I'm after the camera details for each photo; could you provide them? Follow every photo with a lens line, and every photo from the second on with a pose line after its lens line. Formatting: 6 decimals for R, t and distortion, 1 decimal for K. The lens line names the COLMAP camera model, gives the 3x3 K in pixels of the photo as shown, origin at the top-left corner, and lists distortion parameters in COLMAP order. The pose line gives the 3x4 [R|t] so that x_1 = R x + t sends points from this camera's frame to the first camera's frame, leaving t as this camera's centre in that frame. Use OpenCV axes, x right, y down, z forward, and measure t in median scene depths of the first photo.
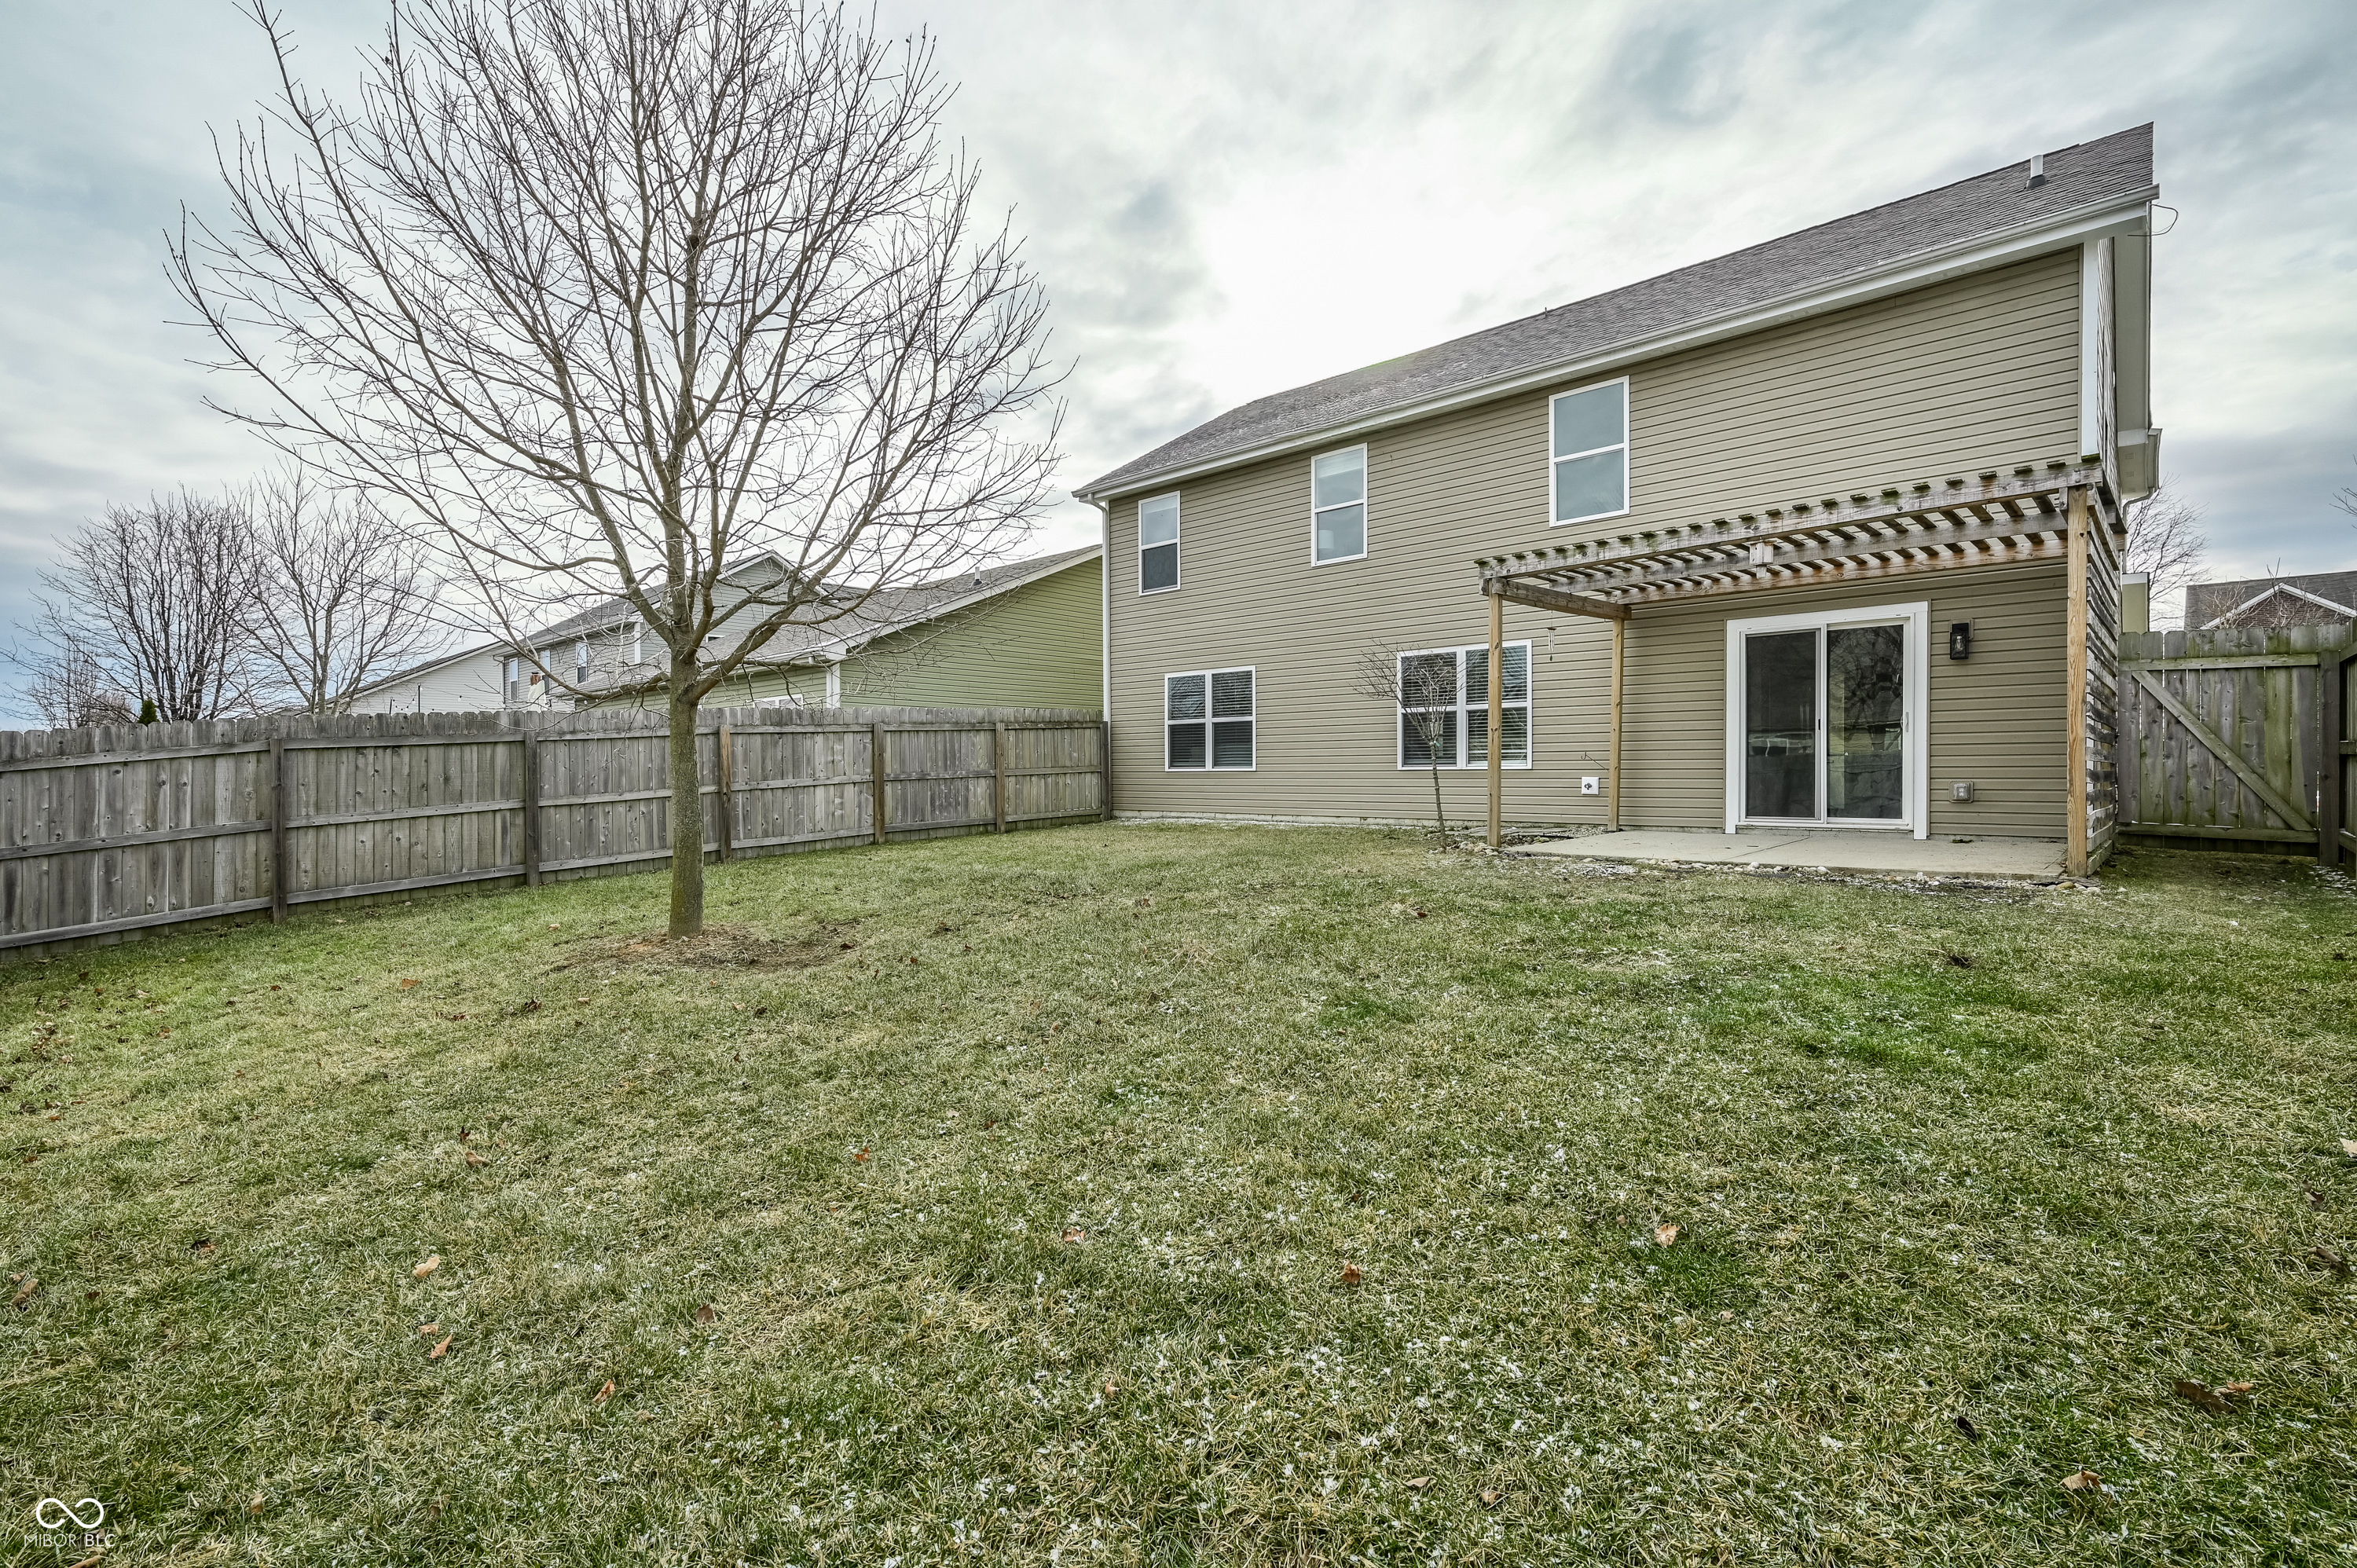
lens RADIAL K [[1052.1, 0, 1174.8], [0, 1052.1, 782.7], [0, 0, 1]] dist [-0.000870, -0.001057]
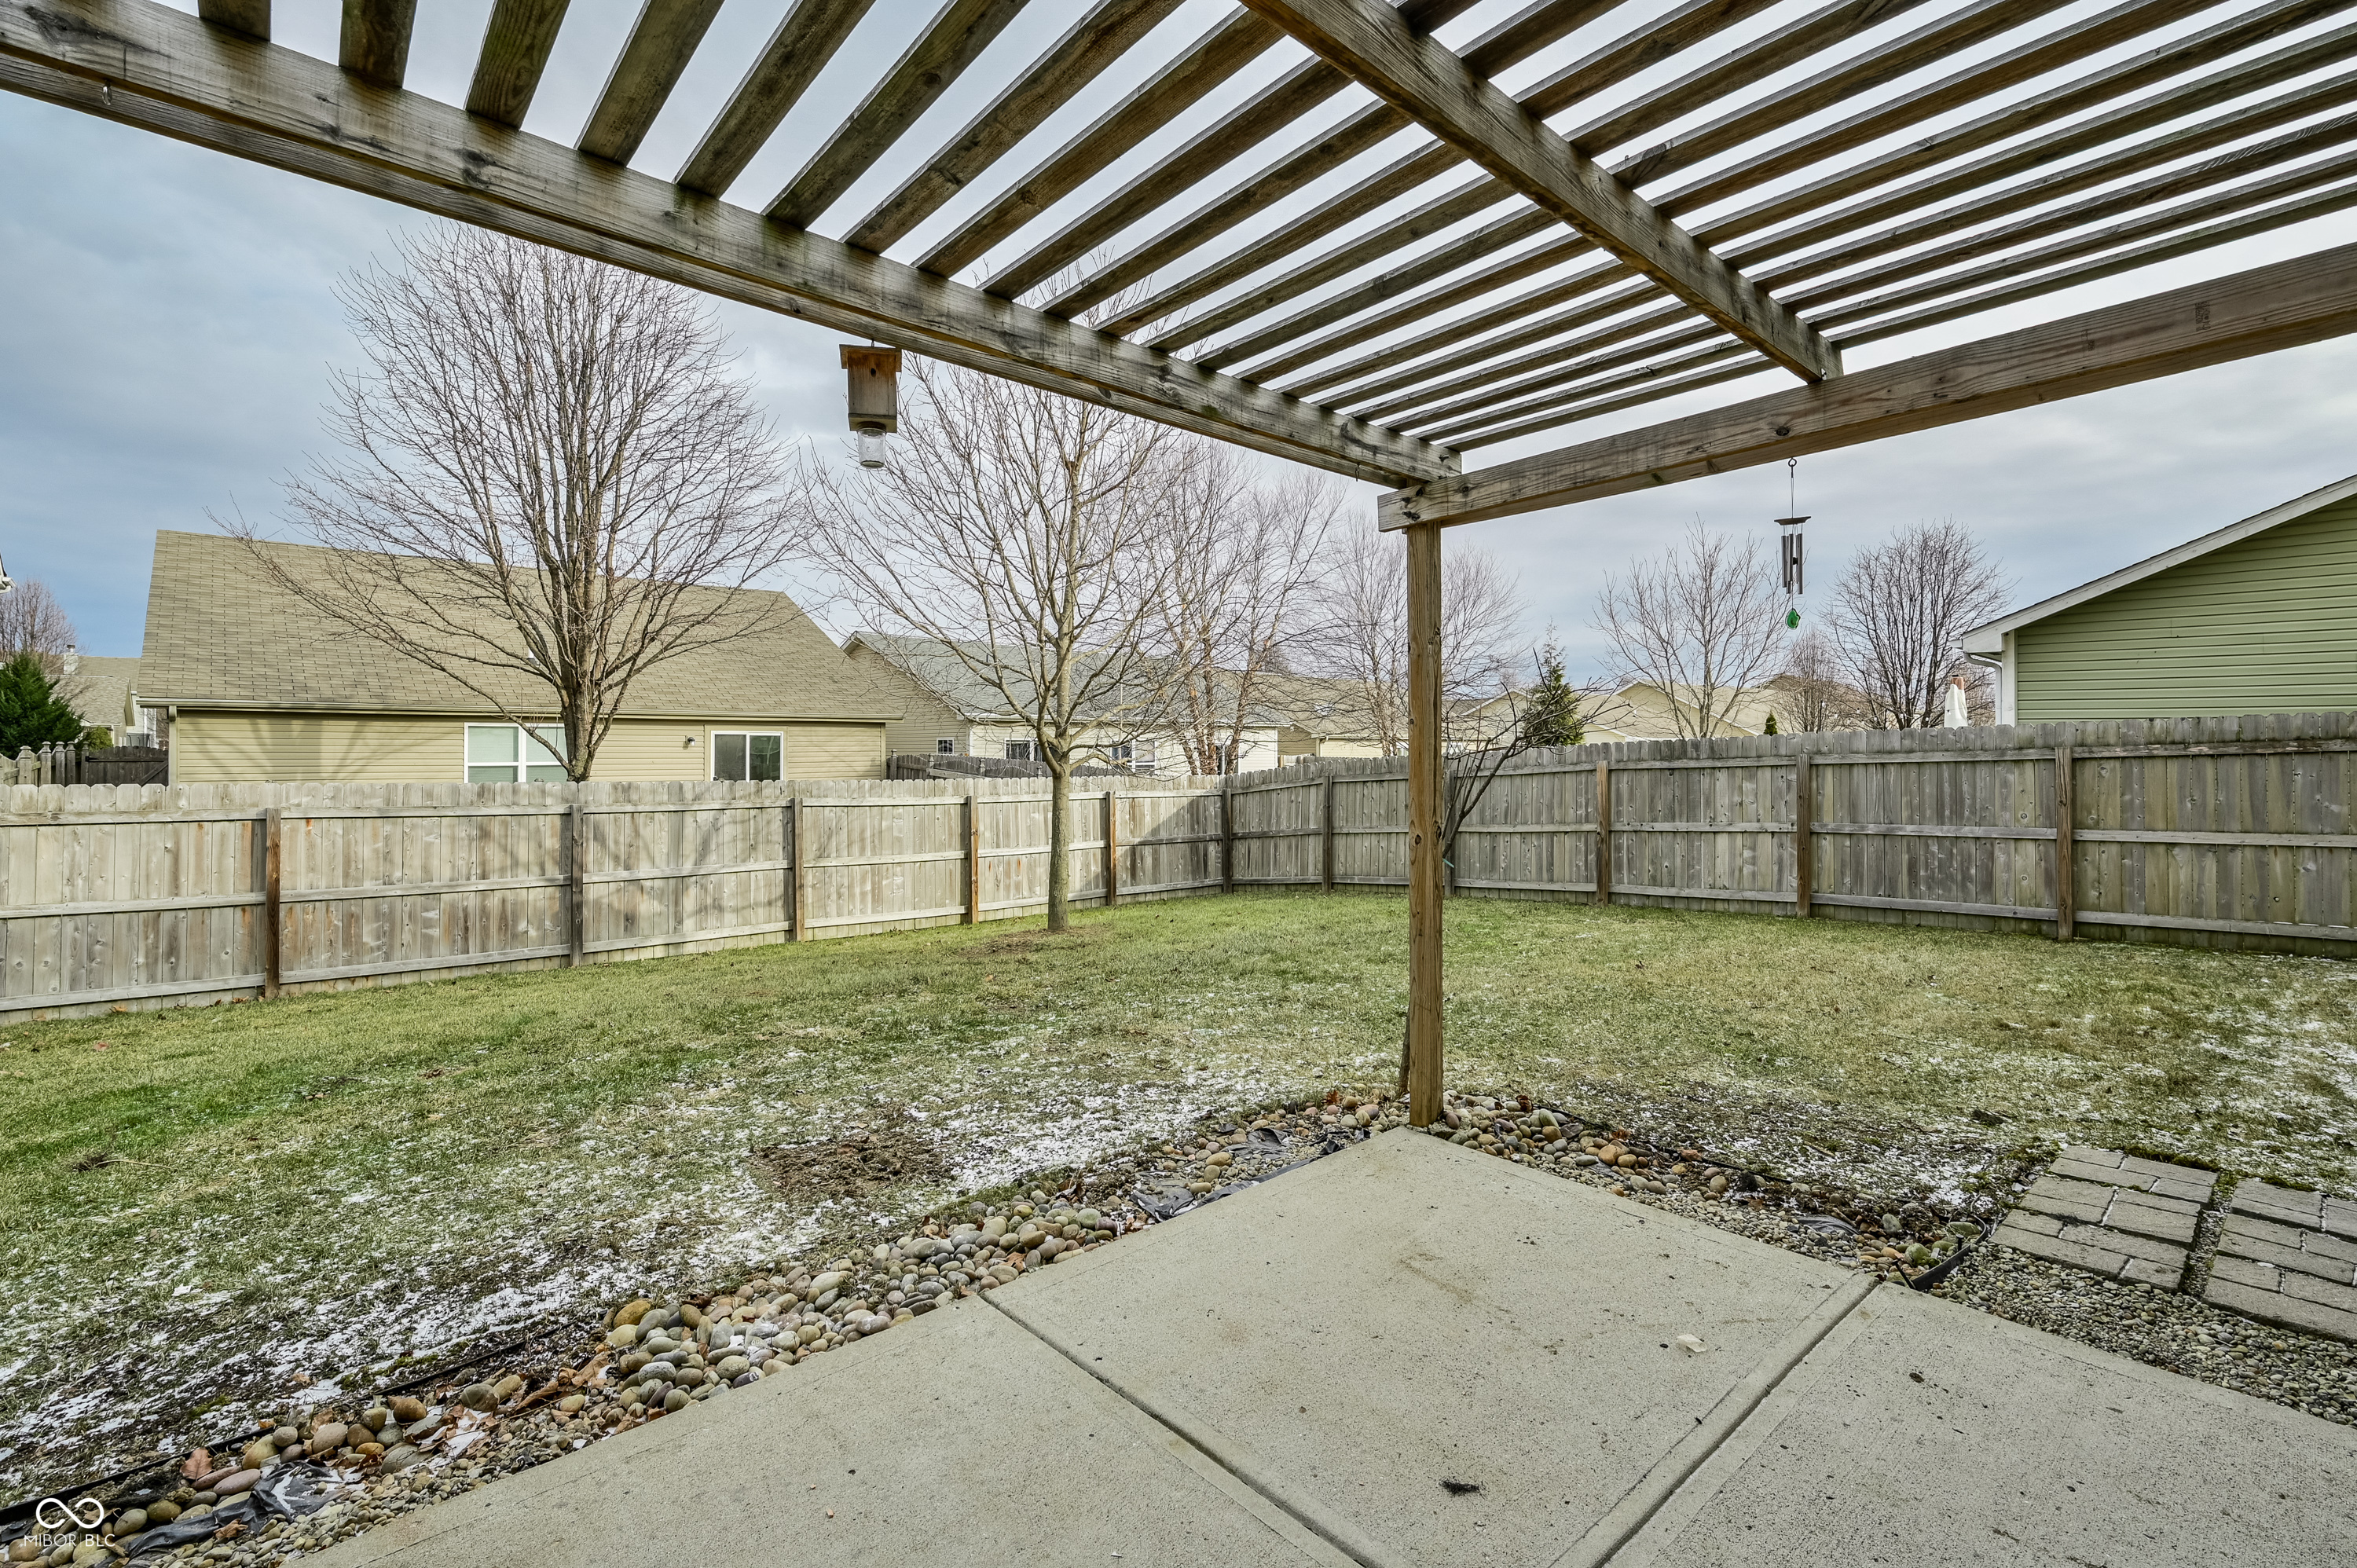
lens RADIAL K [[1052.1, 0, 1182.2], [0, 1052.1, 761.8], [0, 0, 1]] dist [-0.000870, -0.001057]
pose [[-0.081865, 0.016795, -0.996502, 0.561544], [-0.010142, 0.999792, 0.017684, -0.068988], [0.996592, 0.011554, -0.081678, 0.717428]]
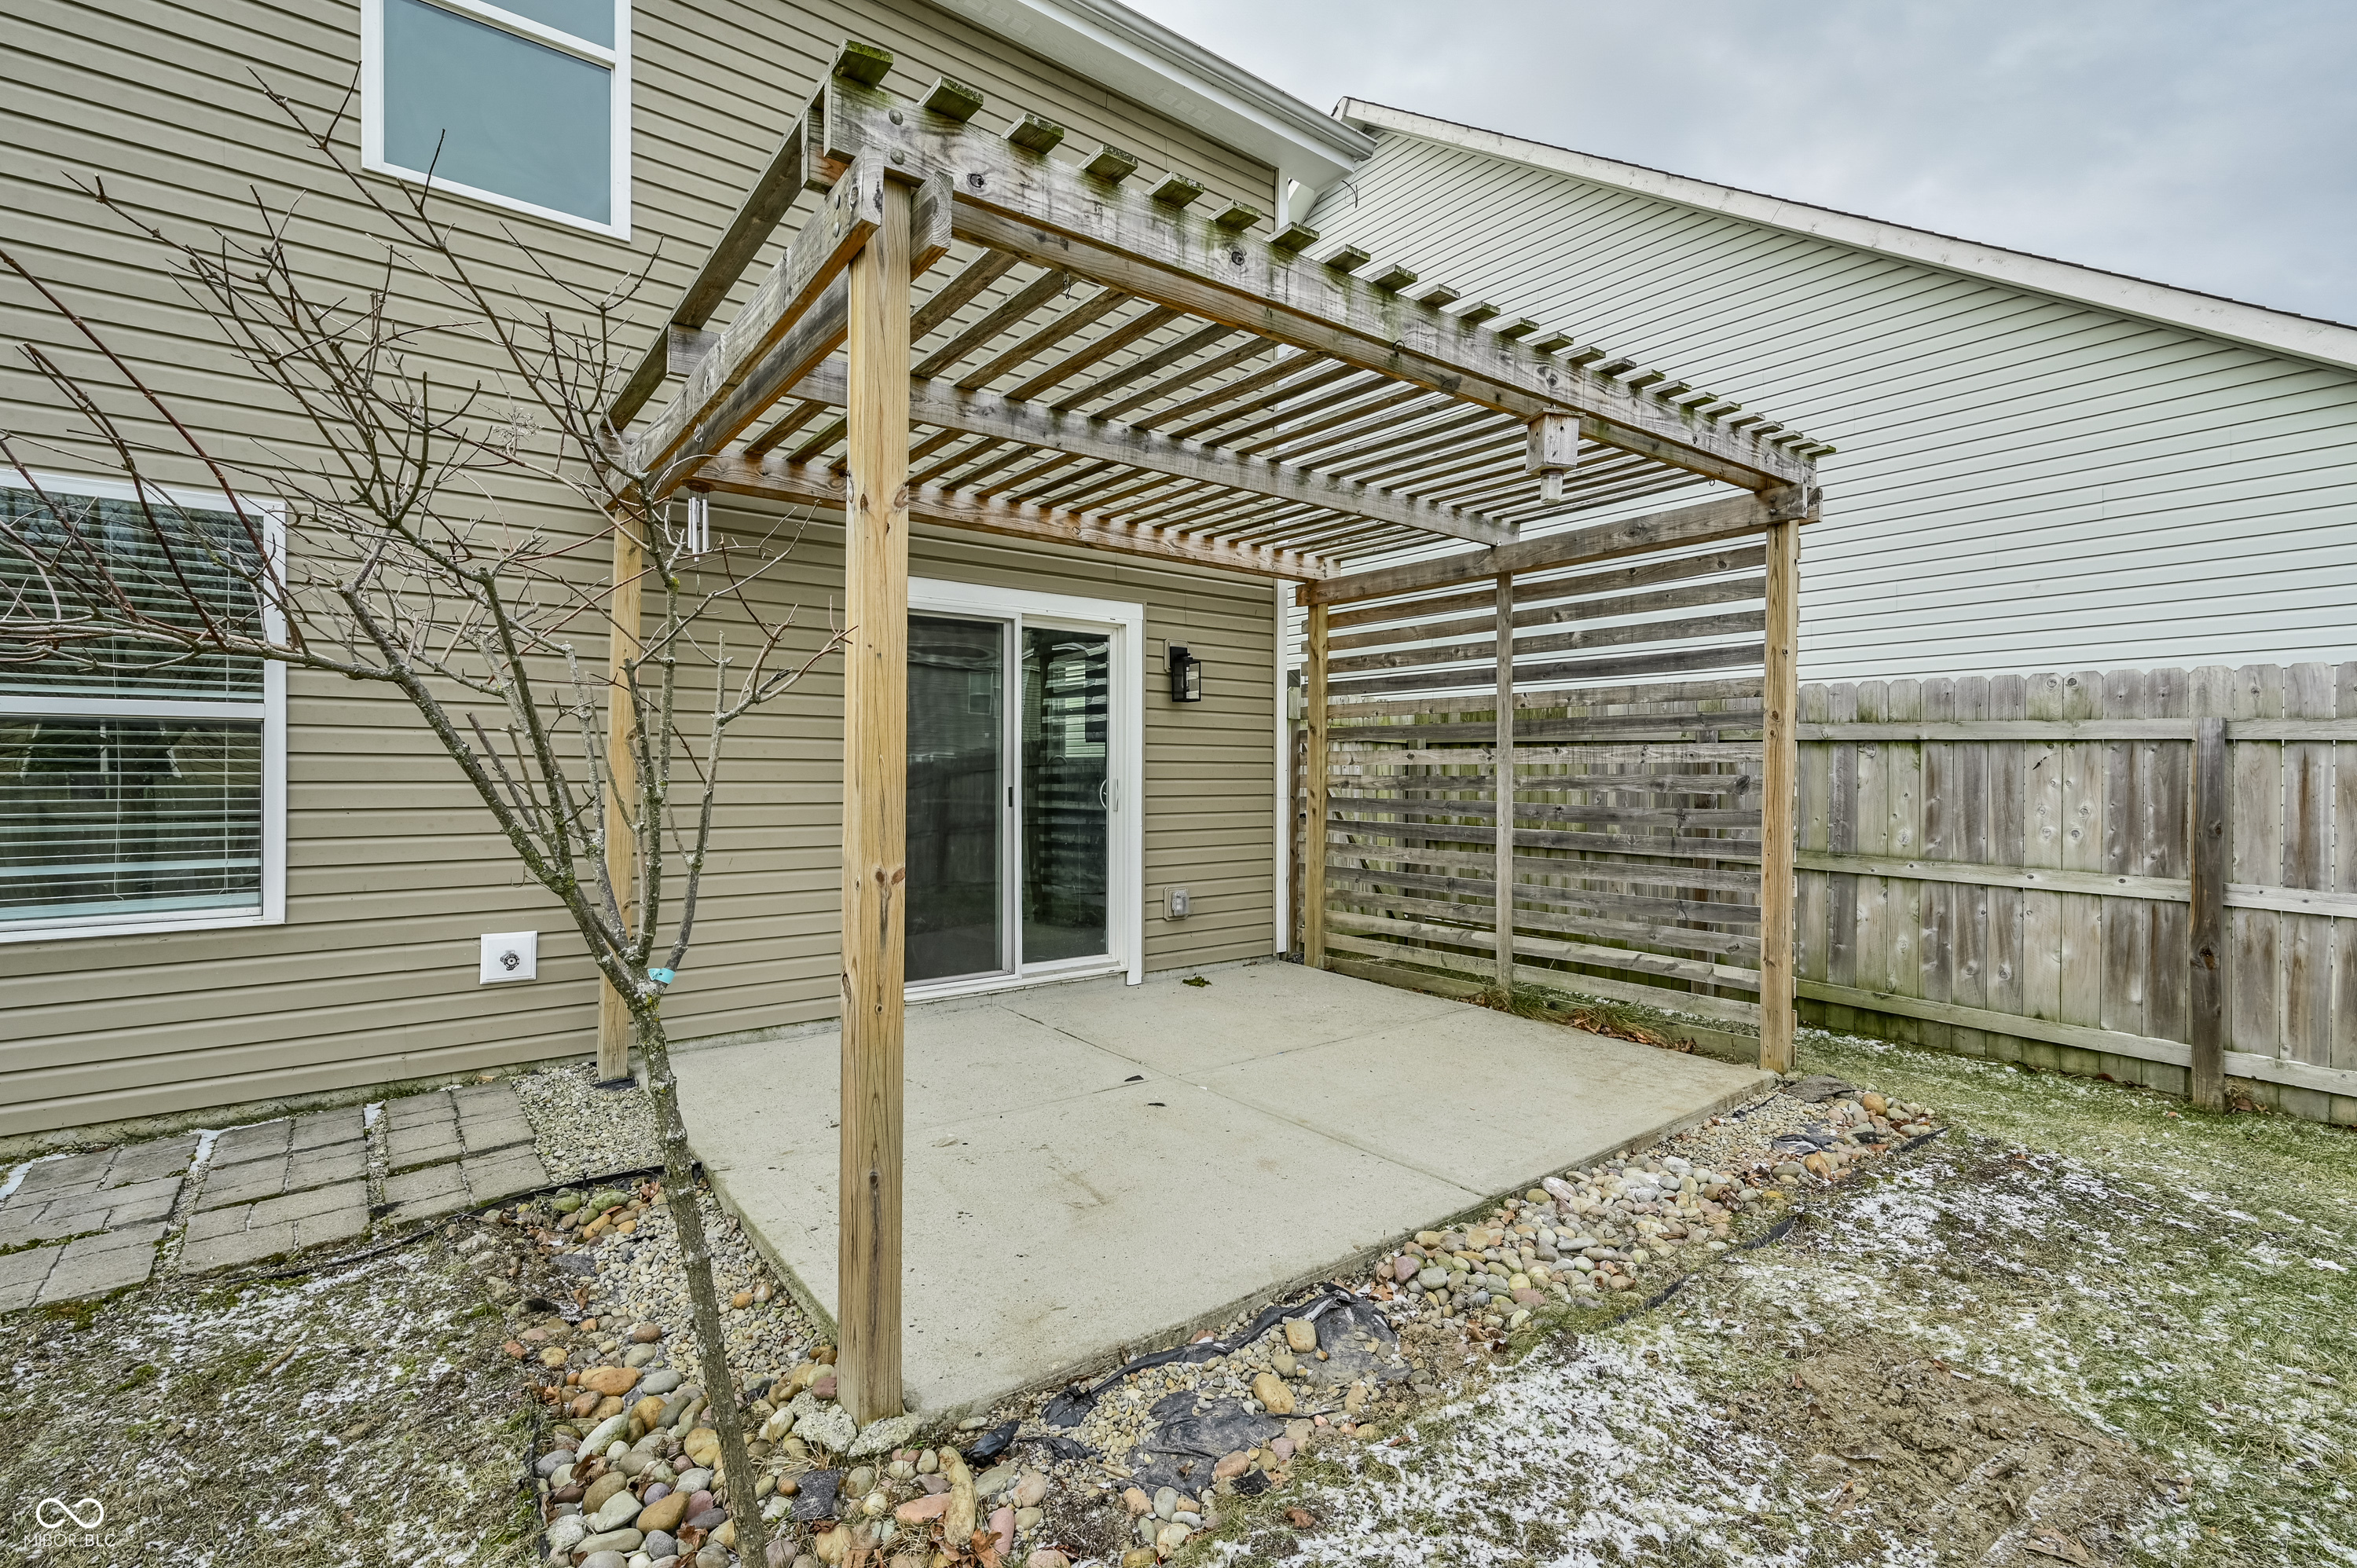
lens RADIAL K [[1052.1, 0, 1178.0], [0, 1052.1, 773.3], [0, 0, 1]] dist [-0.000870, -0.001057]
pose [[0.147911, 0.003141, 0.988996, 0.074680], [0.006616, 0.999969, -0.004165, -0.053662], [-0.988979, 0.007159, 0.147885, 0.693257]]
